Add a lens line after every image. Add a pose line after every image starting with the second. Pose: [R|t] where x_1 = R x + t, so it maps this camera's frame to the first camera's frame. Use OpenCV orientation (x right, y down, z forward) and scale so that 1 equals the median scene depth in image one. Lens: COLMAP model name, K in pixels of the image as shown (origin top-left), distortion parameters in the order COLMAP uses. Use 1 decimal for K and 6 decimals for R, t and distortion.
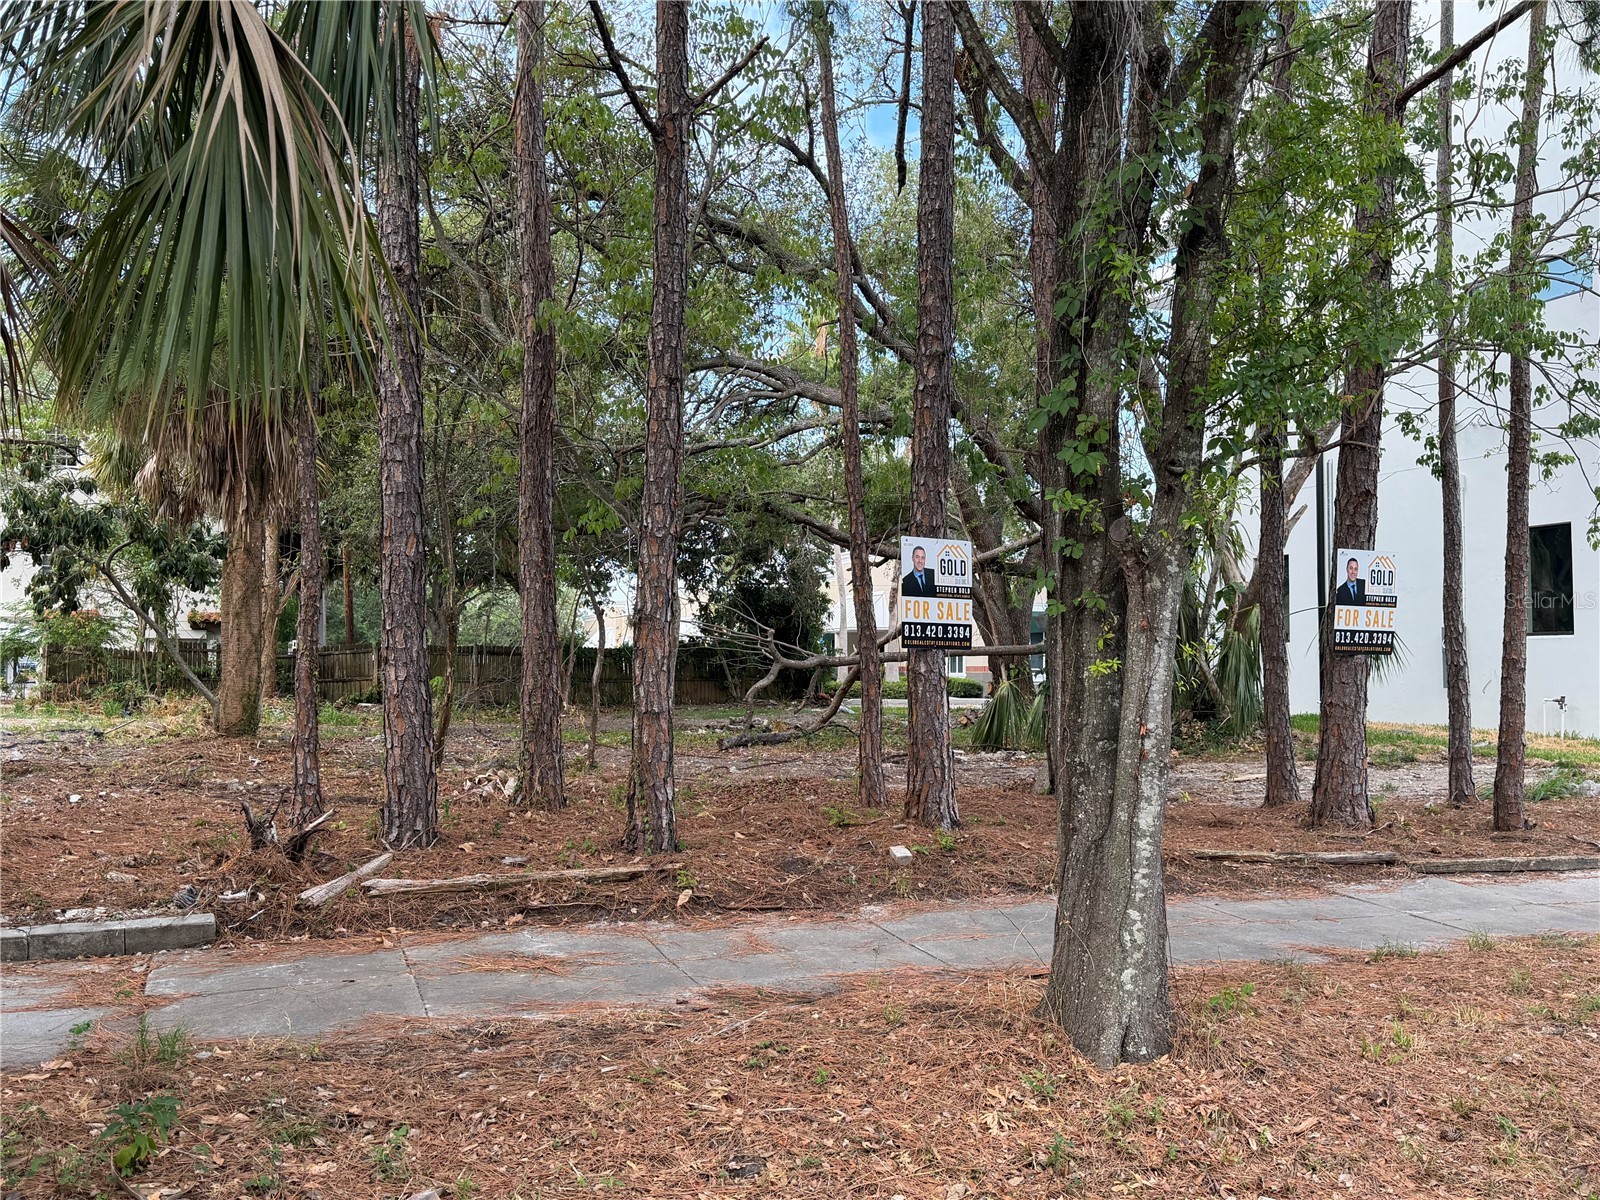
lens RADIAL K [[1373.4, 0, 825.7], [0, 1373.4, 610.1], [0, 0, 1]] dist [0.147576, -0.239942]
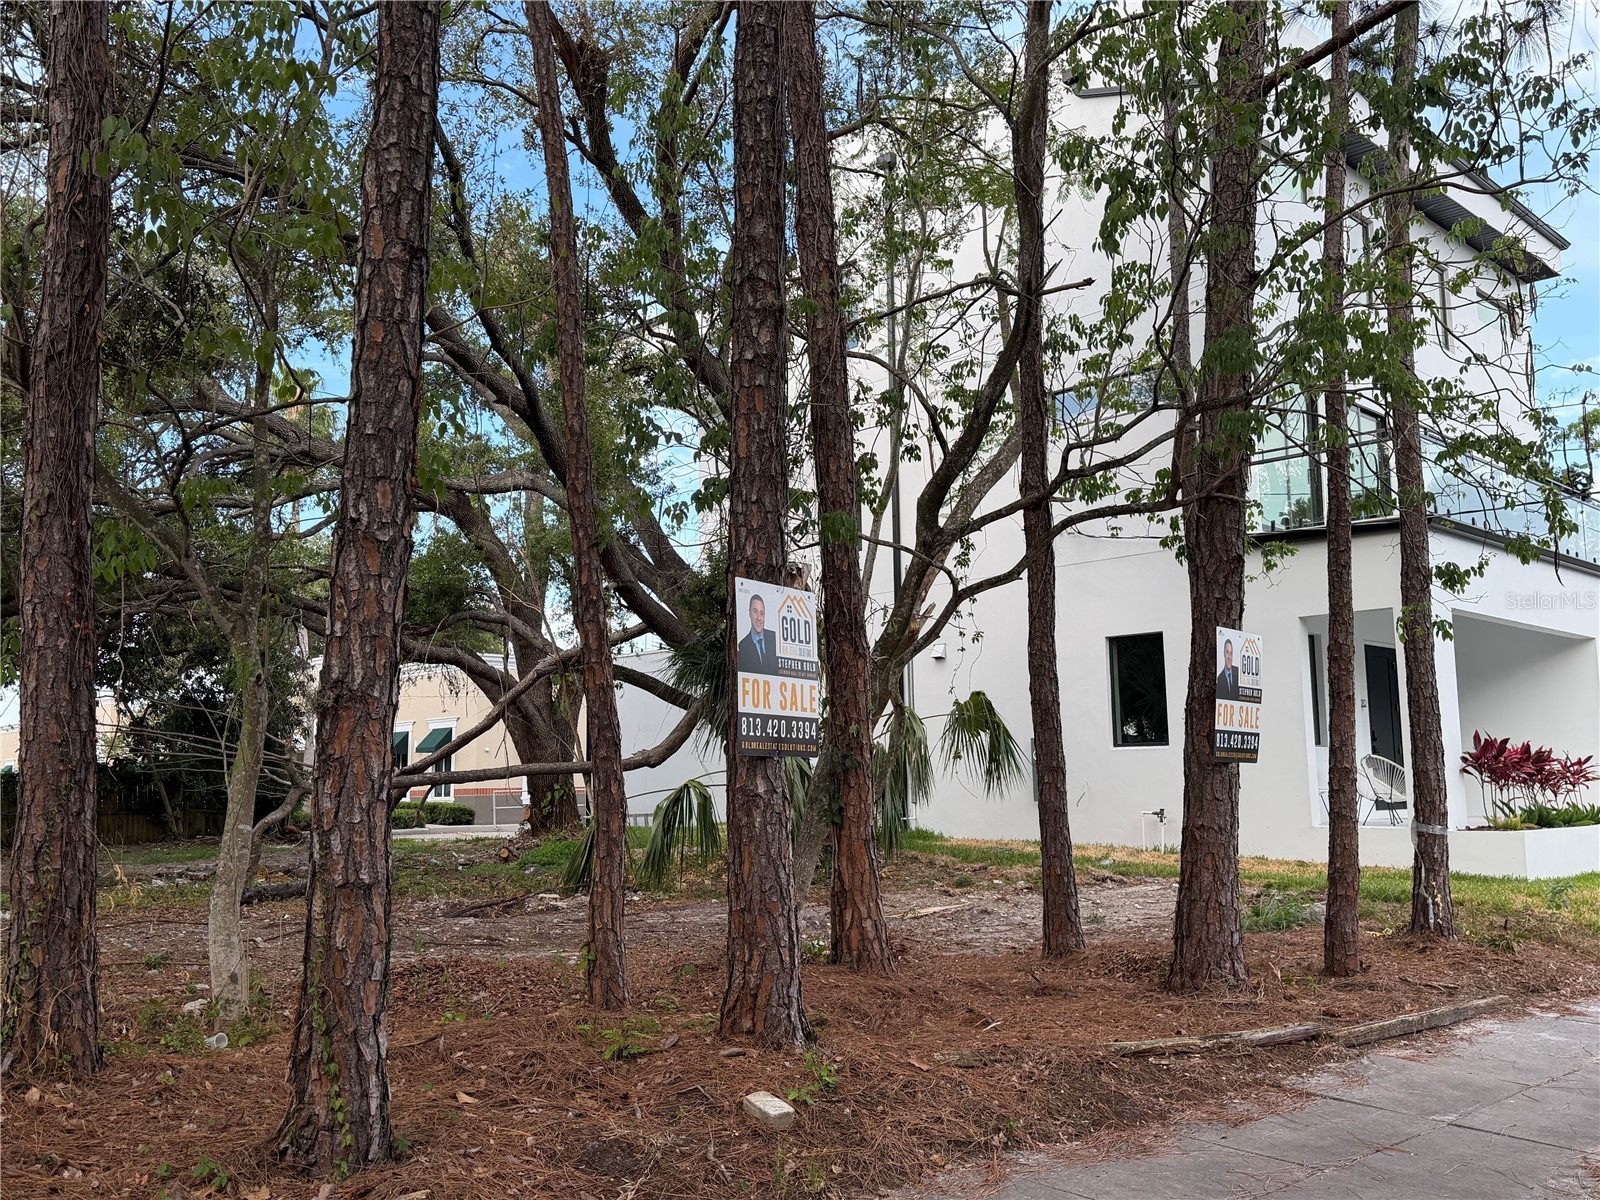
lens RADIAL K [[1373.4, 0, 825.7], [0, 1373.4, 610.1], [0, 0, 1]] dist [0.147576, -0.239942]
pose [[0.922253, 0.034854, 0.385013, -0.146543], [-0.001473, 0.996237, -0.086659, 0.015922], [-0.386584, 0.079354, 0.918834, 0.395899]]
